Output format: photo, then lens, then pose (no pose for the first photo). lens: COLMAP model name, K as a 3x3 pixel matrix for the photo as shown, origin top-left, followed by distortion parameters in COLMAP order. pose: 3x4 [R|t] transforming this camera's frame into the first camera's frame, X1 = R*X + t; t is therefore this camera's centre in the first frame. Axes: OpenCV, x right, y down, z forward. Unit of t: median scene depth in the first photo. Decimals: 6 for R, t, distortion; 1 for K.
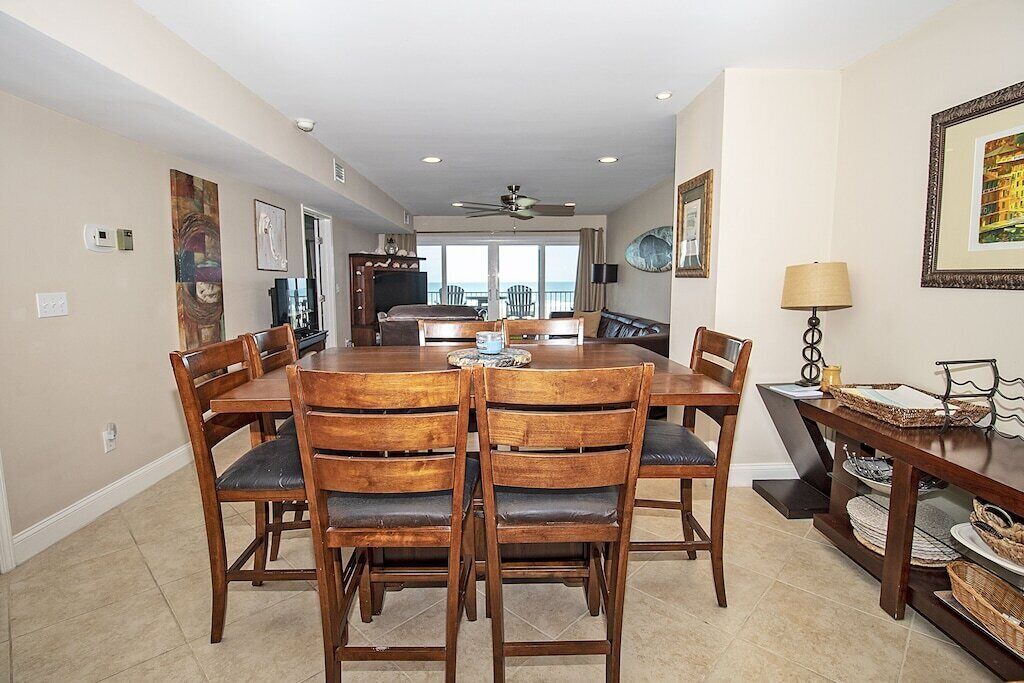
lens RADIAL K [[497.5, 0, 504.3], [0, 497.5, 338.7], [0, 0, 1]] dist [-0.001101, -0.001686]
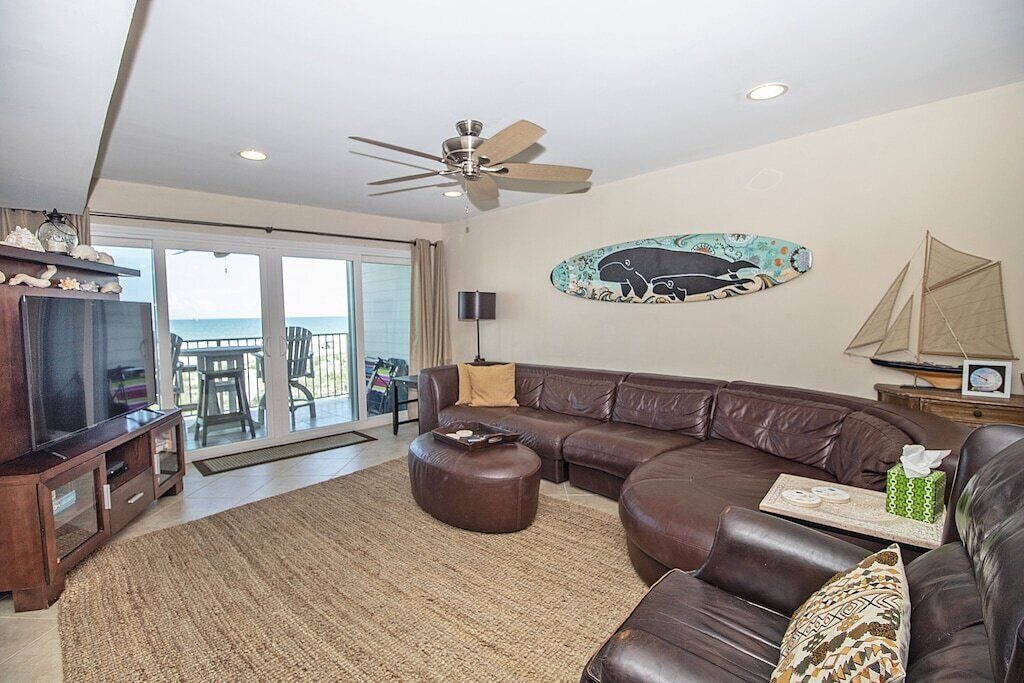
lens RADIAL K [[479.7, 0, 519.9], [0, 479.7, 343.8], [0, 0, 1]] dist [-0.013037, -0.000767]
pose [[0.723622, -0.055629, 0.687951, -0.269563], [0.094956, 0.995292, -0.019398, -0.079137], [-0.683633, 0.079362, 0.725498, 0.631096]]
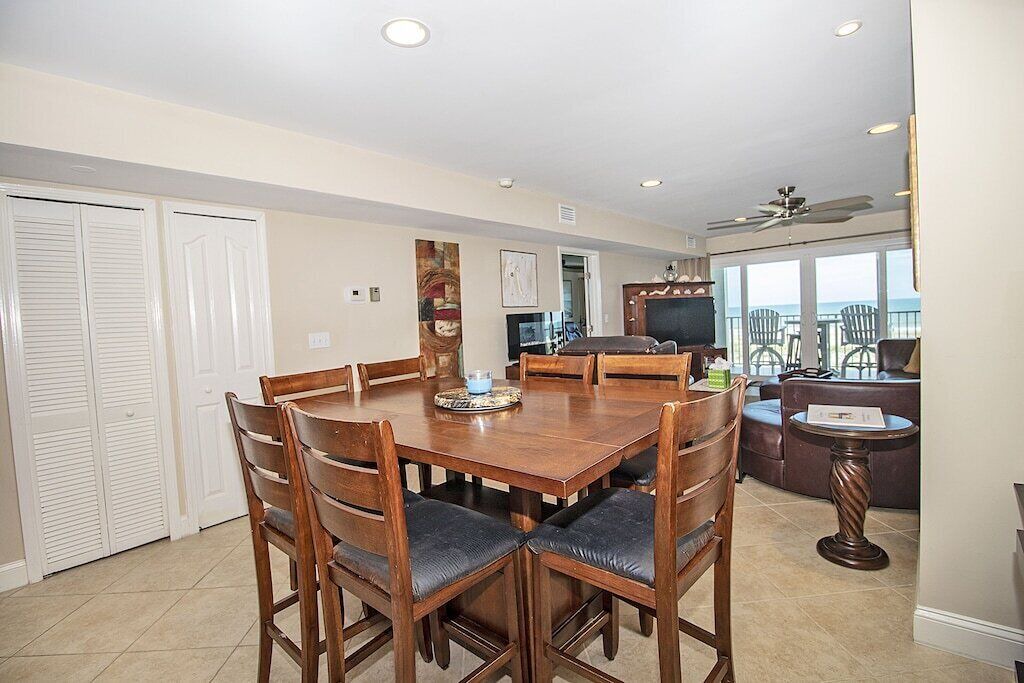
lens RADIAL K [[479.7, 0, 502.2], [0, 479.7, 343.5], [0, 0, 1]] dist [-0.013037, -0.000767]
pose [[0.734195, -0.002033, -0.678936, 0.204871], [-0.027024, 0.999116, -0.032215, -0.009727], [0.678401, 0.042000, 0.733490, 0.105929]]
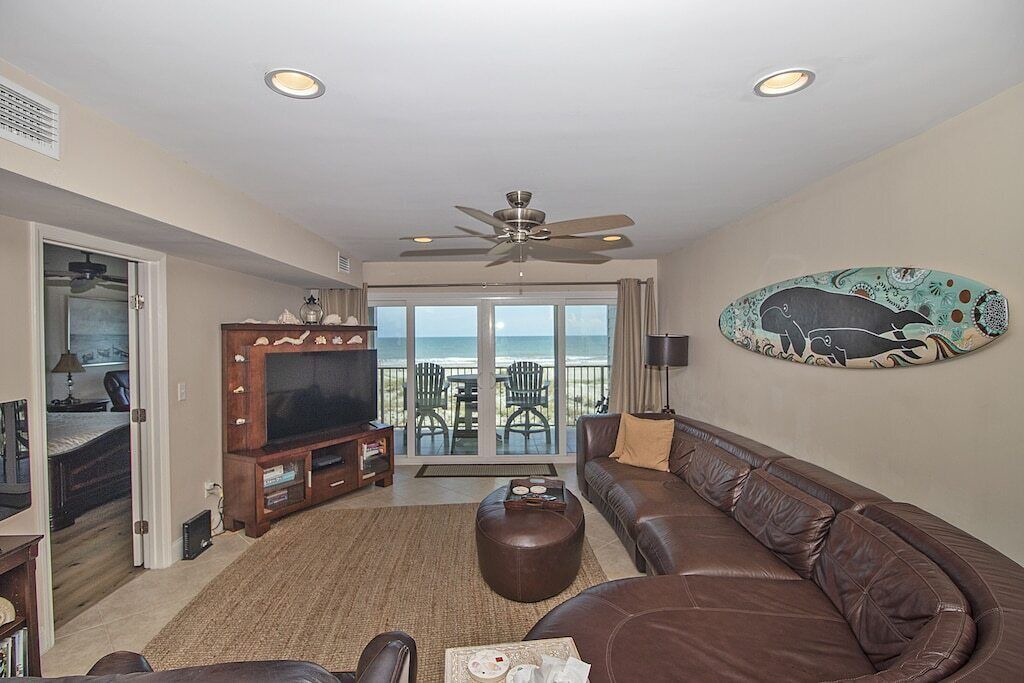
lens RADIAL K [[497.5, 0, 504.5], [0, 497.5, 344.9], [0, 0, 1]] dist [-0.001101, -0.001686]
pose [[0.999986, -0.005174, -0.000650, 0.003840], [0.005088, 0.995421, -0.095457, -0.103645], [0.001140, 0.095453, 0.995433, 0.499652]]
